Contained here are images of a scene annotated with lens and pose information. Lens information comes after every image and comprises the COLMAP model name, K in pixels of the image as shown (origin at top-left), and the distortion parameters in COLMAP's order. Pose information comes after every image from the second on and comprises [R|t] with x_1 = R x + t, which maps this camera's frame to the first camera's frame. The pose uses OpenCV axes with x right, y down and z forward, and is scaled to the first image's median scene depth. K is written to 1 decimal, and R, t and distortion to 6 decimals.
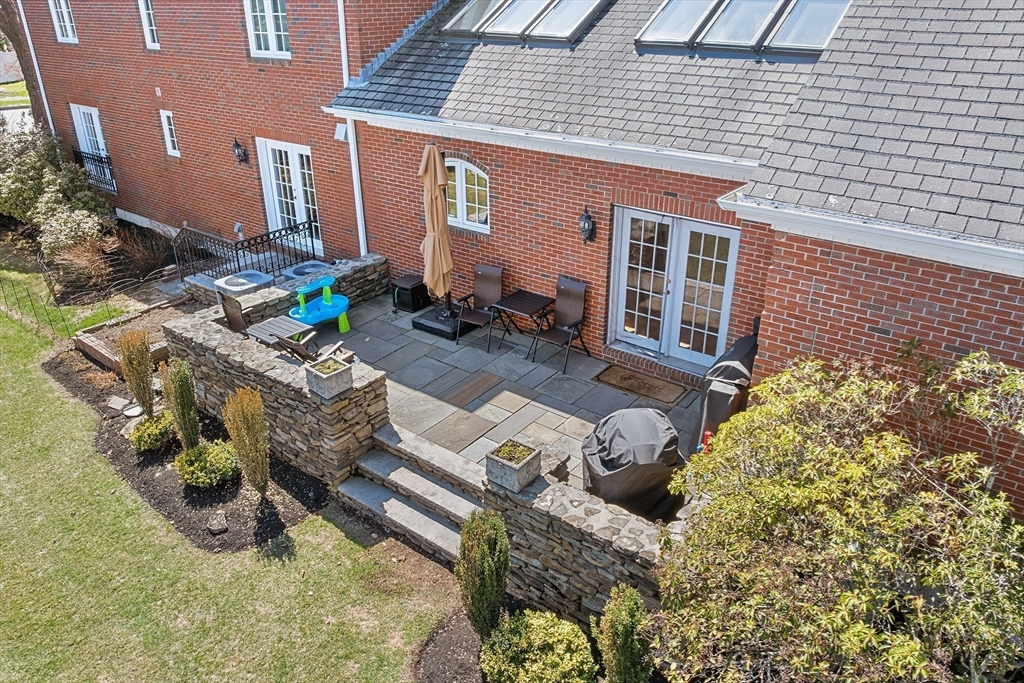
lens RADIAL K [[713.0, 0, 512.2], [0, 713.0, 337.6], [0, 0, 1]] dist [-0.004583, -0.000396]
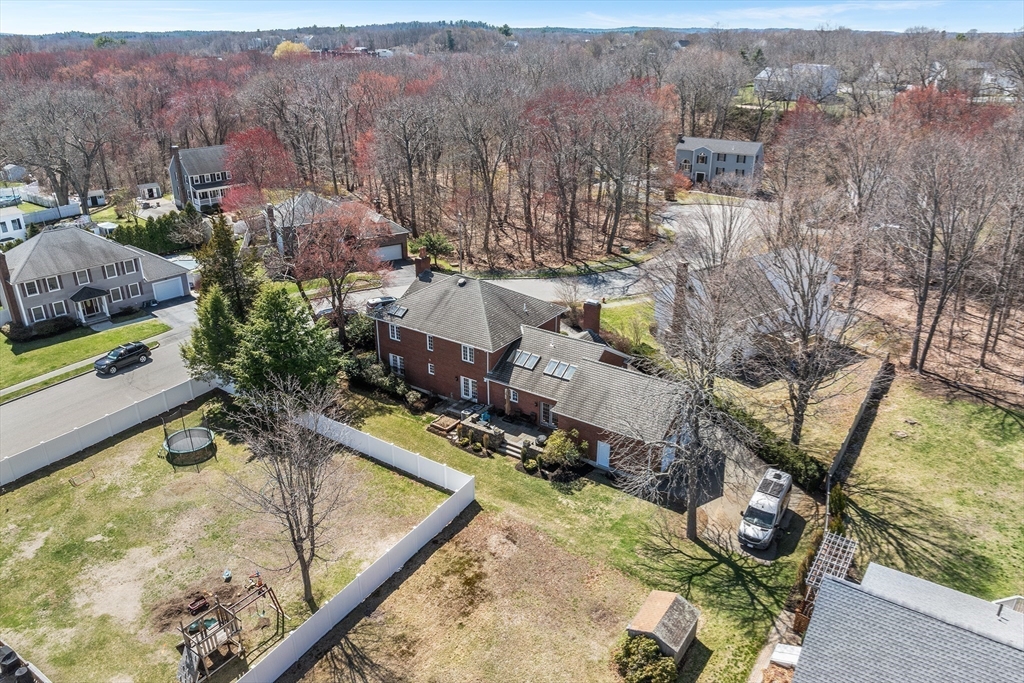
lens RADIAL K [[713.0, 0, 512.2], [0, 713.0, 343.2], [0, 0, 1]] dist [-0.004583, -0.000396]
pose [[0.998452, -0.022000, 0.051092, -0.398807], [0.023822, 0.999092, -0.035330, -0.483020], [-0.050268, 0.036492, 0.998069, -5.150965]]
